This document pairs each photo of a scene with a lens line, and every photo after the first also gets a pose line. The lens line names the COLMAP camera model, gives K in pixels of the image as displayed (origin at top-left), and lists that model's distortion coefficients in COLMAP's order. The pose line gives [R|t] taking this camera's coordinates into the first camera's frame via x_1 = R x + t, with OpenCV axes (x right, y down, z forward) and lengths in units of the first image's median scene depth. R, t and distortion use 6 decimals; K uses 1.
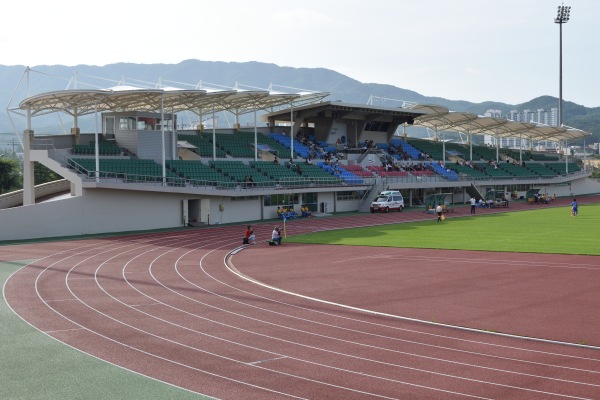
lens RADIAL K [[870.2, 0, 311.1], [0, 870.2, 199.5], [0, 0, 1]] dist [-0.019148, 0.128340]
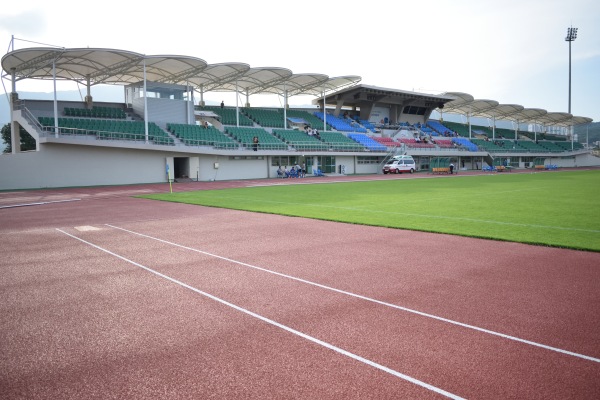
lens RADIAL K [[469.6, 0, 315.0], [0, 469.6, 203.5], [0, 0, 1]] dist [-0.088133, 0.006693]
pose [[0.971287, 0.015353, -0.237414, 0.129176], [-0.001586, 0.998311, 0.058069, 0.018505], [0.237905, -0.056025, 0.969671, 0.373087]]
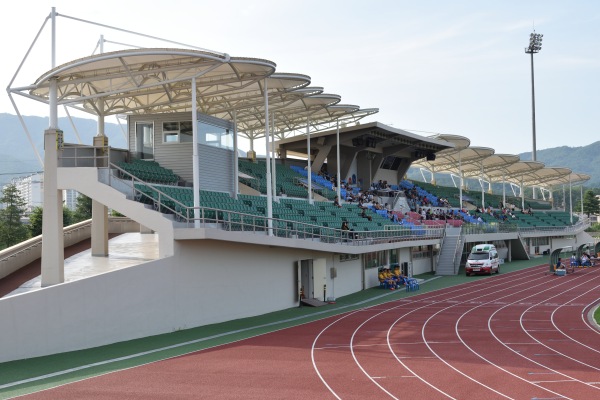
lens RADIAL K [[886.3, 0, 300.0], [0, 886.3, 200.0], [0, 0, 1]] dist [0.017451, -0.003530]
pose [[0.982181, -0.002722, 0.187920, -0.197323], [0.015339, 0.997720, -0.065719, -0.000841], [-0.187313, 0.067430, 0.979983, 0.322068]]
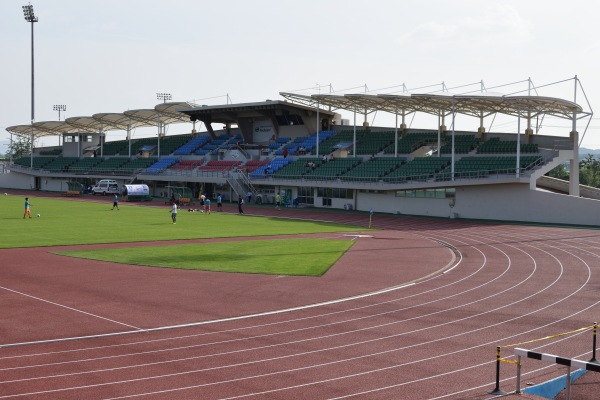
lens RADIAL K [[870.2, 0, 311.1], [0, 870.2, 199.5], [0, 0, 1]] dist [-0.019148, 0.128340]
pose [[-0.225769, 0.033919, -0.973590, 1.315940], [-0.048478, 0.997764, 0.046003, -0.055819], [0.972974, 0.057584, -0.223620, 1.622523]]
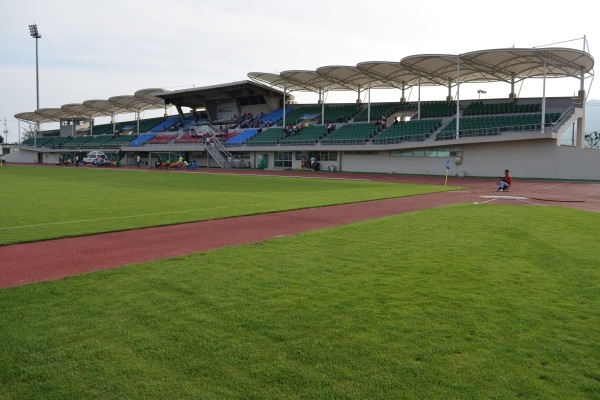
lens RADIAL K [[469.6, 0, 315.0], [0, 469.6, 203.5], [0, 0, 1]] dist [-0.088133, 0.006693]
pose [[-0.022008, 0.102111, -0.994530, 0.924059], [-0.044811, 0.993670, 0.103014, -0.019874], [0.998753, 0.046833, -0.017293, 1.437630]]
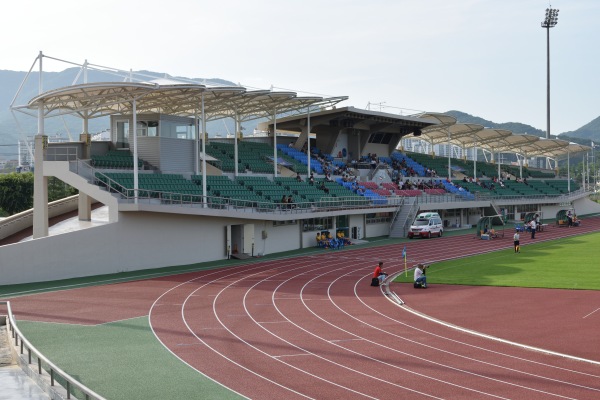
lens RADIAL K [[918.1, 0, 300.0], [0, 918.1, 200.0], [0, 0, 1]] dist [0.003755, 0.044980]
pose [[0.994710, 0.000193, 0.102719, -0.128225], [0.001880, 0.999796, -0.020087, -0.004596], [-0.102702, 0.020174, 0.994508, 0.125570]]
